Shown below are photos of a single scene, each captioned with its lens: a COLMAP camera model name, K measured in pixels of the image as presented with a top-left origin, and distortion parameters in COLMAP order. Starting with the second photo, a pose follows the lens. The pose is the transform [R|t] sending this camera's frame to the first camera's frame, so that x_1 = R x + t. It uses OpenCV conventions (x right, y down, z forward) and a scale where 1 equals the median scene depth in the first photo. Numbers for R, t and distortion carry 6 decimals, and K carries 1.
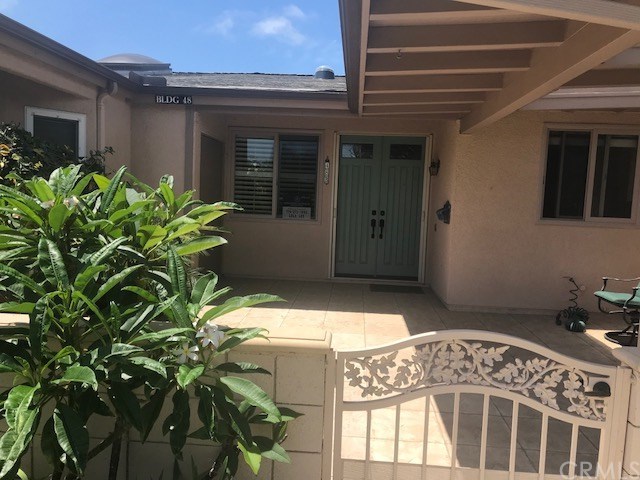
lens RADIAL K [[524.0, 0, 317.5], [0, 524.0, 241.9], [0, 0, 1]] dist [0.040525, -0.009520]
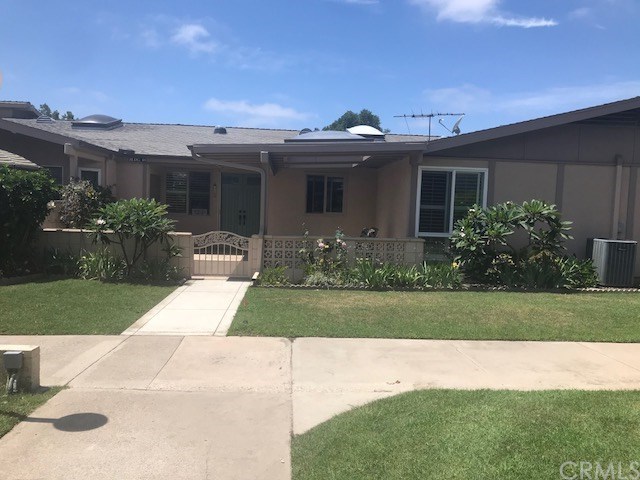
lens RADIAL K [[524.0, 0, 322.4], [0, 524.0, 239.6], [0, 0, 1]] dist [0.040525, -0.009520]
pose [[0.989846, -0.013383, 0.141511, 0.173719], [0.015785, 0.999750, -0.015859, 0.110422], [-0.141263, 0.017932, 0.989810, -1.271390]]
